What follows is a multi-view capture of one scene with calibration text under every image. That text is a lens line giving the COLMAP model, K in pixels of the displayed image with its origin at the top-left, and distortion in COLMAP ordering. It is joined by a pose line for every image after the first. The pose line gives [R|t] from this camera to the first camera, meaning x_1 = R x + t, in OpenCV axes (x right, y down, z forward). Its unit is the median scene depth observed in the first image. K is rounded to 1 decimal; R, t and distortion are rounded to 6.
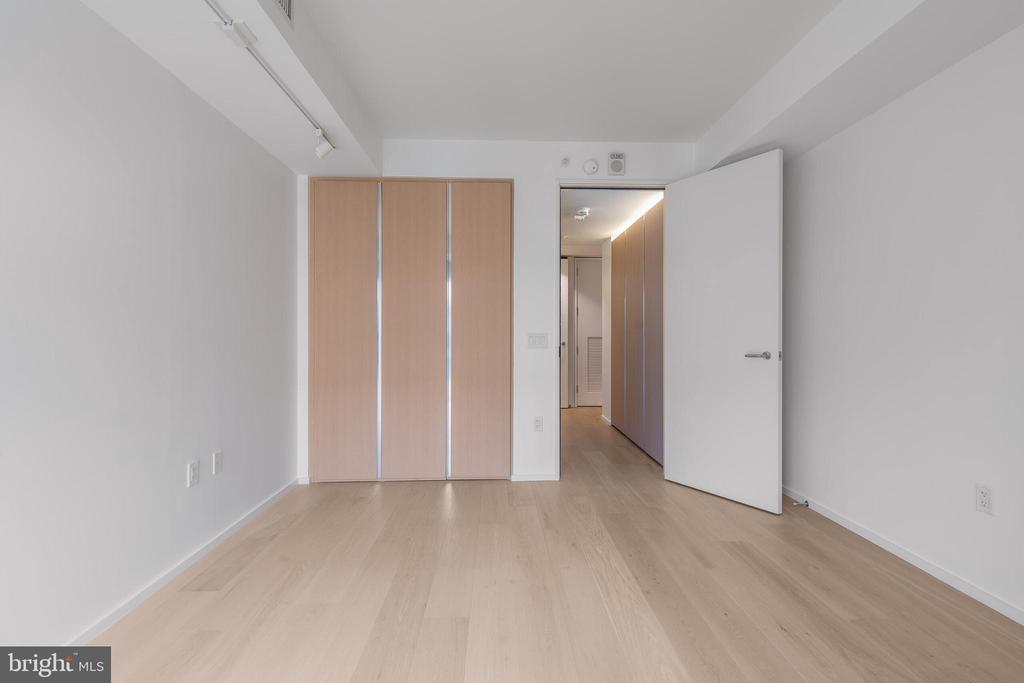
lens RADIAL K [[464.6, 0, 512.7], [0, 464.6, 332.3], [0, 0, 1]] dist [0.000940, 0.000403]
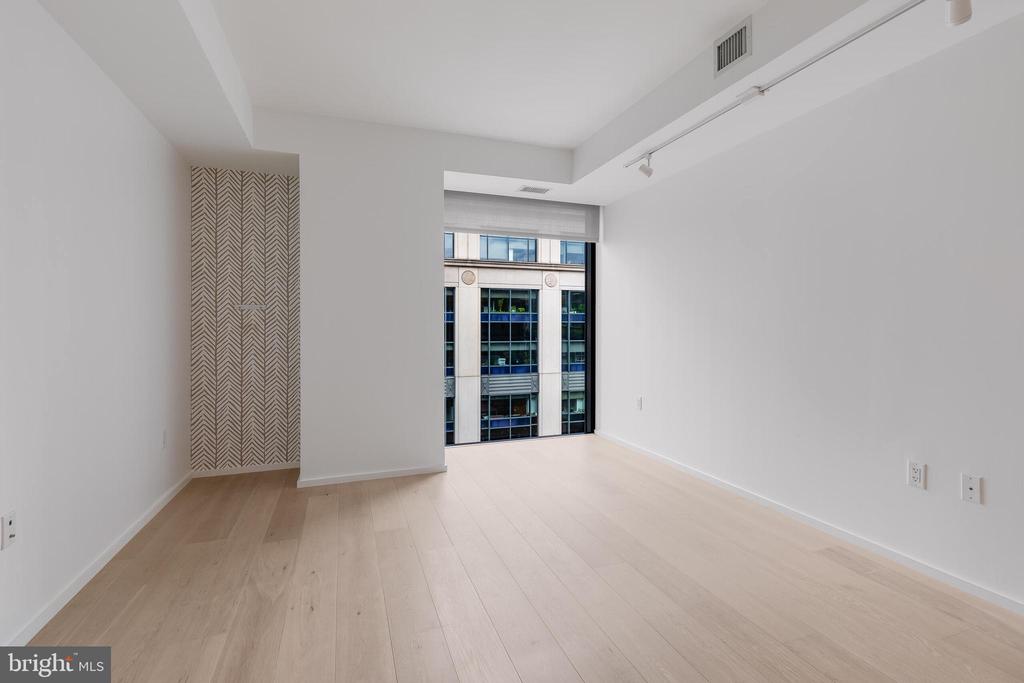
lens RADIAL K [[464.6, 0, 512.7], [0, 464.6, 332.3], [0, 0, 1]] dist [0.000940, 0.000403]
pose [[-0.949450, 0.002220, -0.313909, 0.378885], [0.000153, 0.999978, 0.006610, 0.012929], [0.313917, 0.006228, -0.949430, 1.659917]]
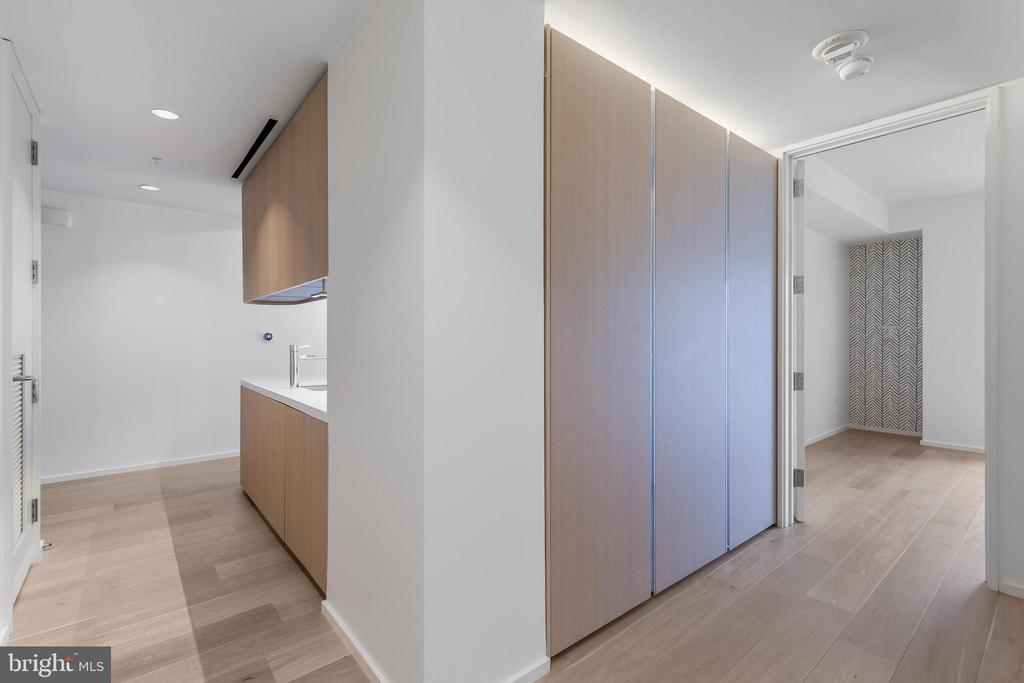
lens RADIAL K [[460.0, 0, 508.3], [0, 460.0, 335.2], [0, 0, 1]] dist [0.001790, 0.000105]
pose [[-0.601831, 0.001271, 0.798623, -0.011341], [0.001353, 0.999999, -0.000571, -0.023322], [-0.798622, 0.000737, -0.601832, 2.975763]]
